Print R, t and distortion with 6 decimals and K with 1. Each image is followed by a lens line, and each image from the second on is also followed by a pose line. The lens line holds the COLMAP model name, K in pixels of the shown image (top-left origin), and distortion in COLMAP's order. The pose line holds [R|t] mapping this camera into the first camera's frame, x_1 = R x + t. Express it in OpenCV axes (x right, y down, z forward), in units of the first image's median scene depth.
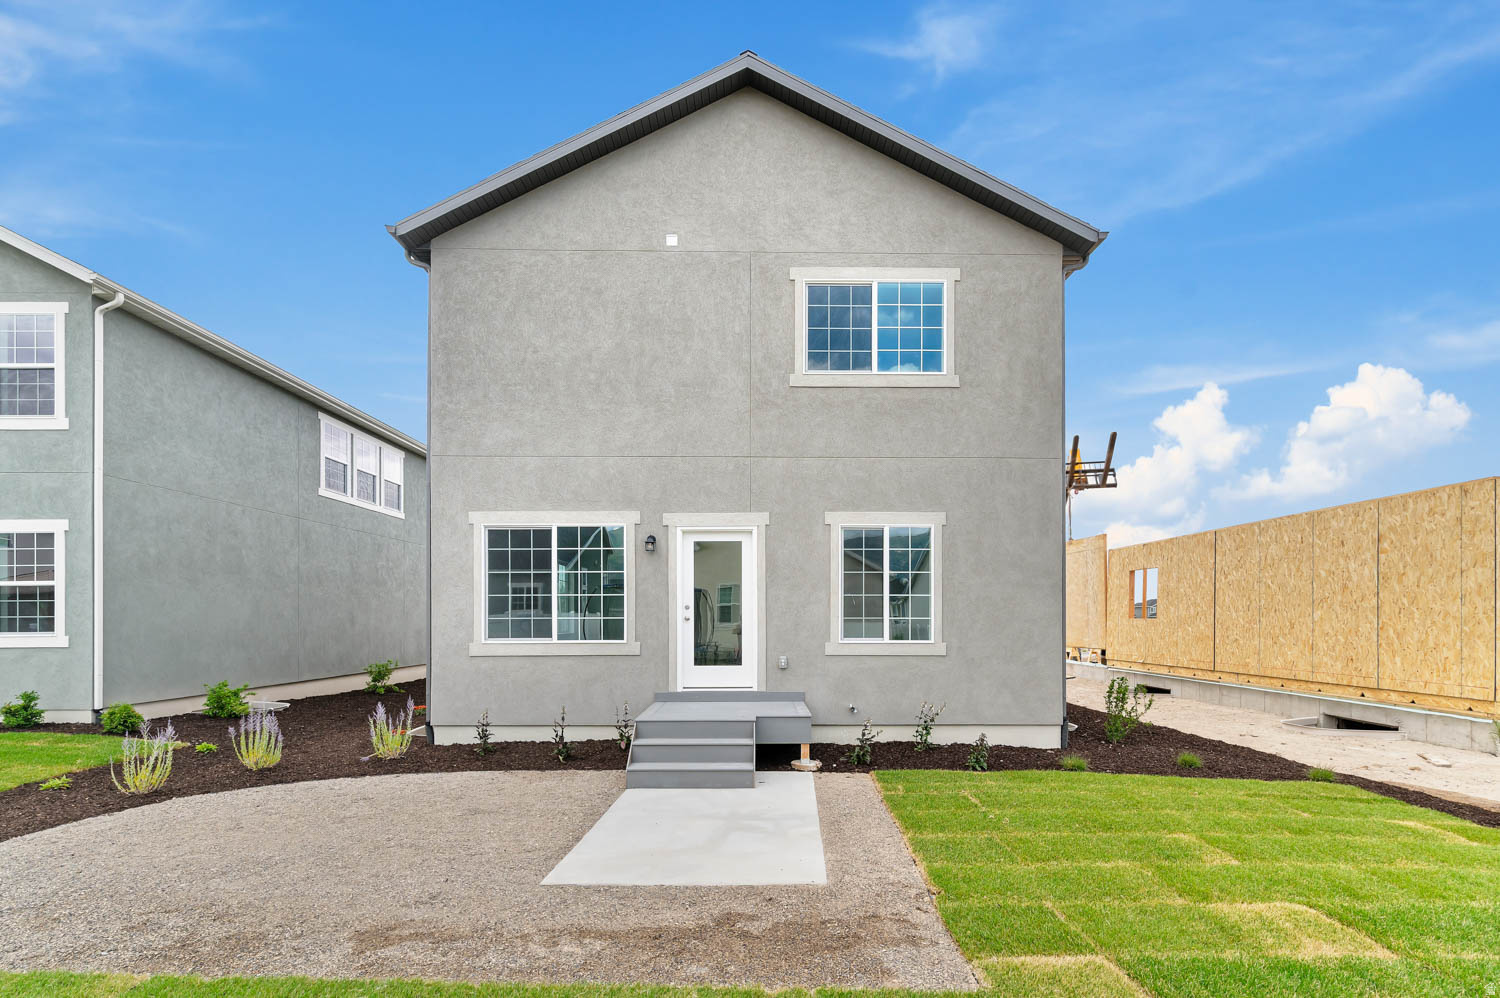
lens RADIAL K [[673.8, 0, 674.0], [0, 673.8, 557.2], [0, 0, 1]] dist [0.000300, 0.000390]
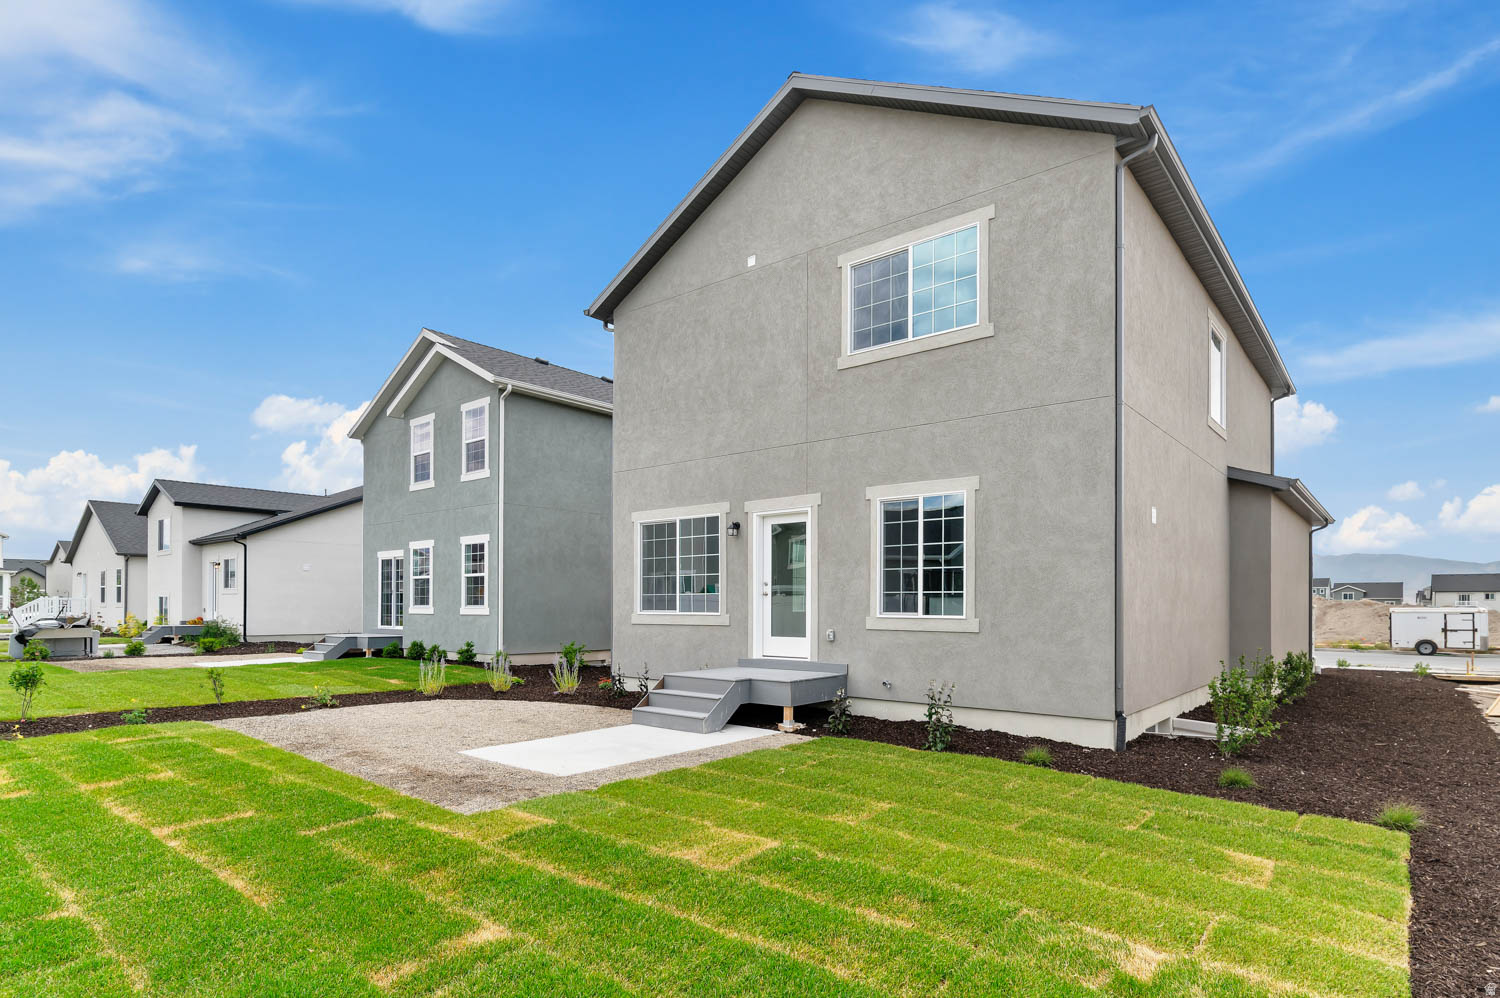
lens RADIAL K [[753.2, 0, 754.2], [0, 753.2, 515.9], [0, 0, 1]] dist [-0.003423, -0.000516]
pose [[0.778527, -0.070318, -0.623660, 0.782536], [0.053710, 0.997523, -0.045424, 0.017537], [0.625309, 0.001866, 0.780375, 0.011400]]
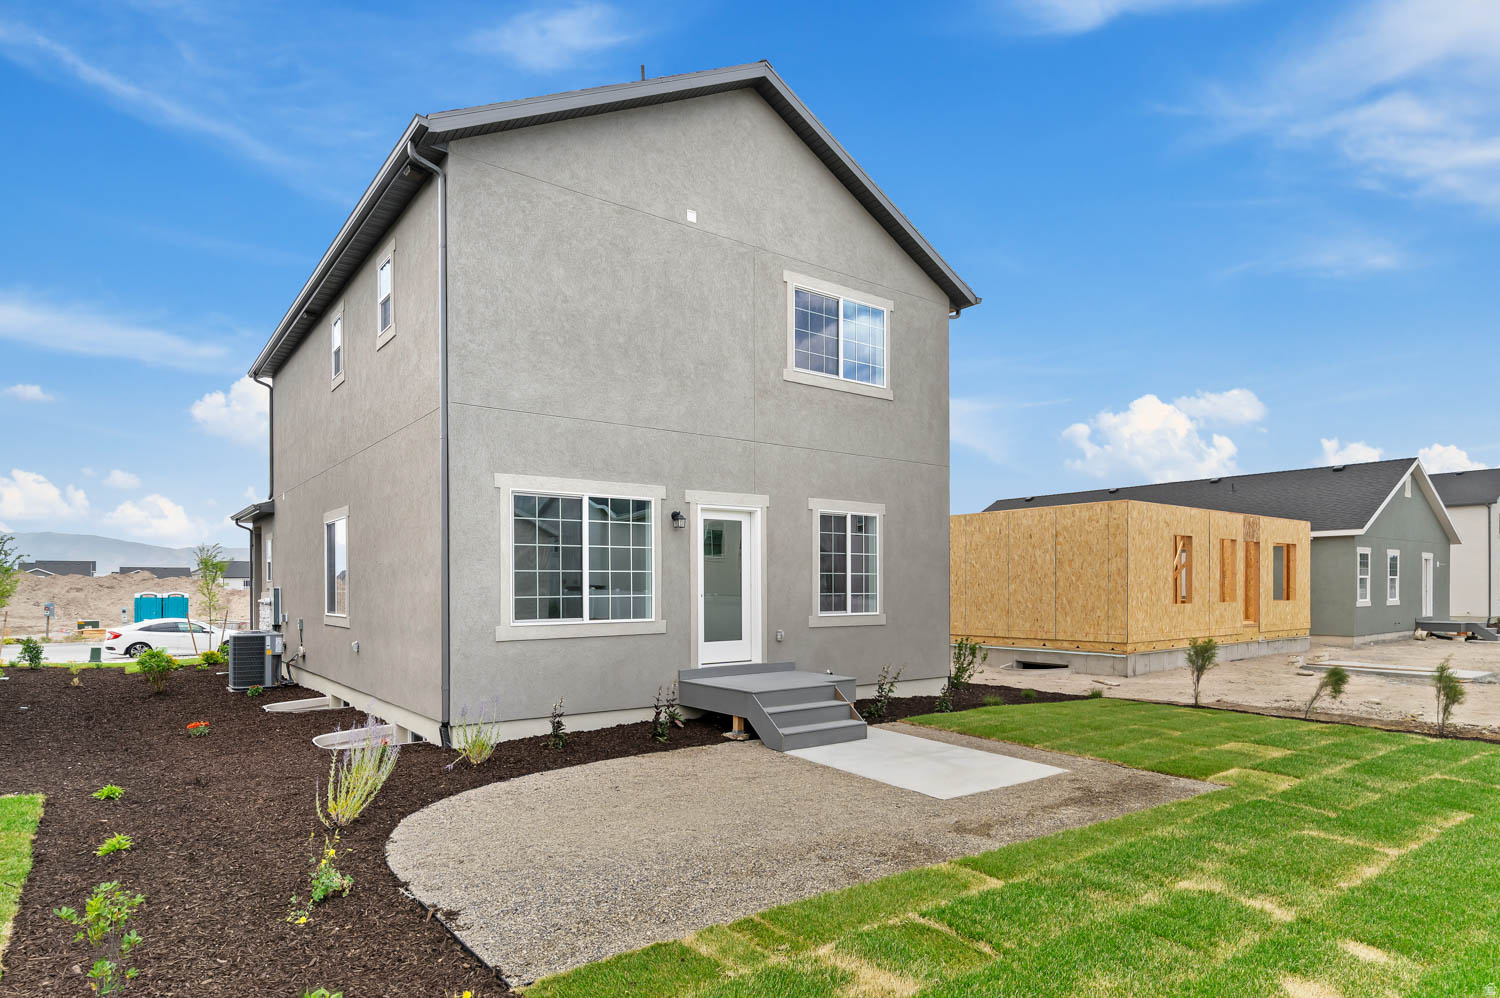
lens RADIAL K [[837.1, 0, 713.7], [0, 837.1, 501.7], [0, 0, 1]] dist [-0.000466, 0.000197]
pose [[0.813796, 0.055429, 0.578502, -0.688160], [-0.047127, 0.998457, -0.029373, -0.012875], [-0.579237, -0.003359, 0.815152, -0.033106]]
